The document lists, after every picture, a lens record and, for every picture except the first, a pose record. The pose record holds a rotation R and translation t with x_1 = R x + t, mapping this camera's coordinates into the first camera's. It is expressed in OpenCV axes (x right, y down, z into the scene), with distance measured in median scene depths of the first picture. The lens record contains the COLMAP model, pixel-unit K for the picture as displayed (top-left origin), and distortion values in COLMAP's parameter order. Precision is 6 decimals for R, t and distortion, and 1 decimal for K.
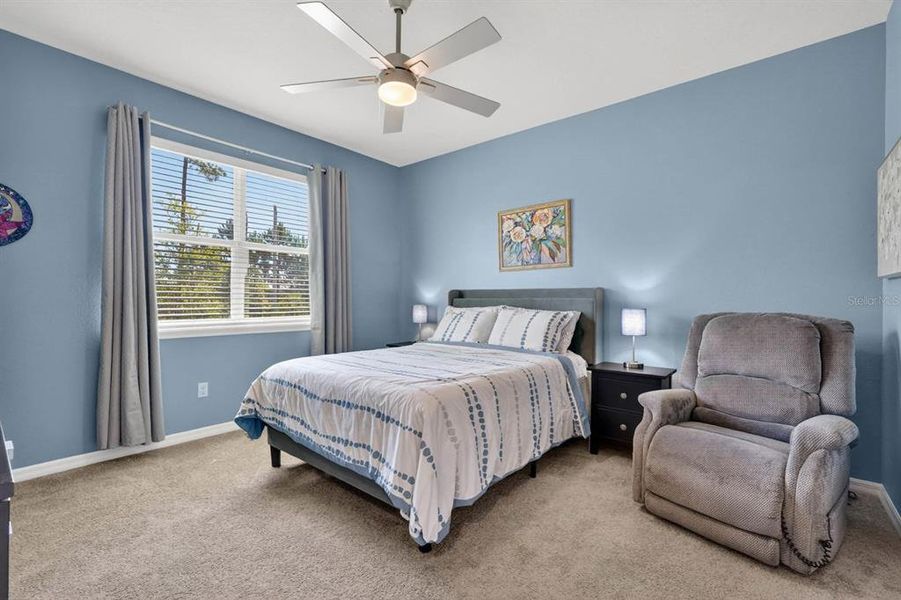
lens RADIAL K [[396.0, 0, 450.5], [0, 396.0, 300.0], [0, 0, 1]] dist [-0.001206, 0.000720]
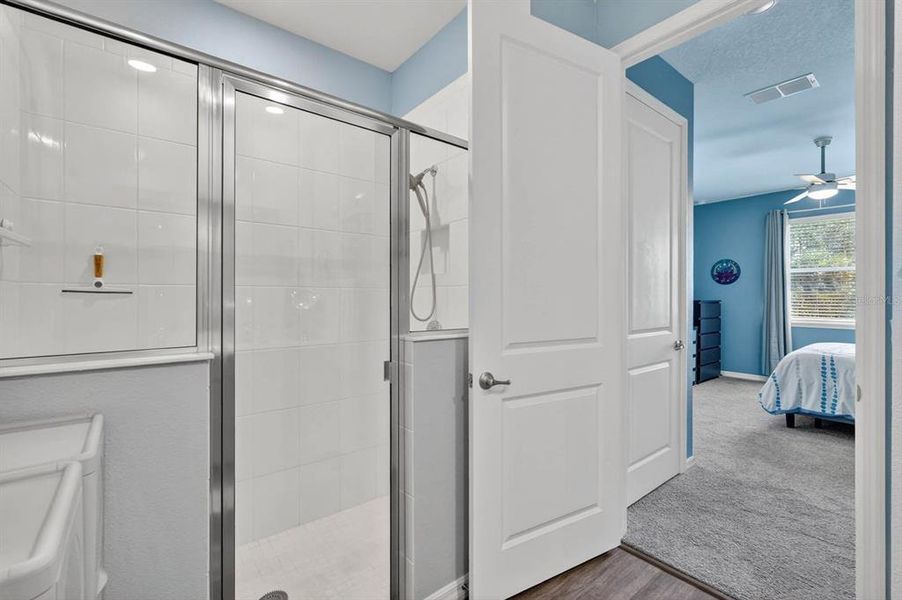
lens RADIAL K [[396.5, 0, 451.0], [0, 396.5, 300.0], [0, 0, 1]] dist [-0.001206, 0.000720]
pose [[0.979291, 0.014168, -0.201959, -2.363801], [-0.014990, 0.999884, -0.002539, 0.007517], [0.201900, 0.005514, 0.979391, -1.871857]]
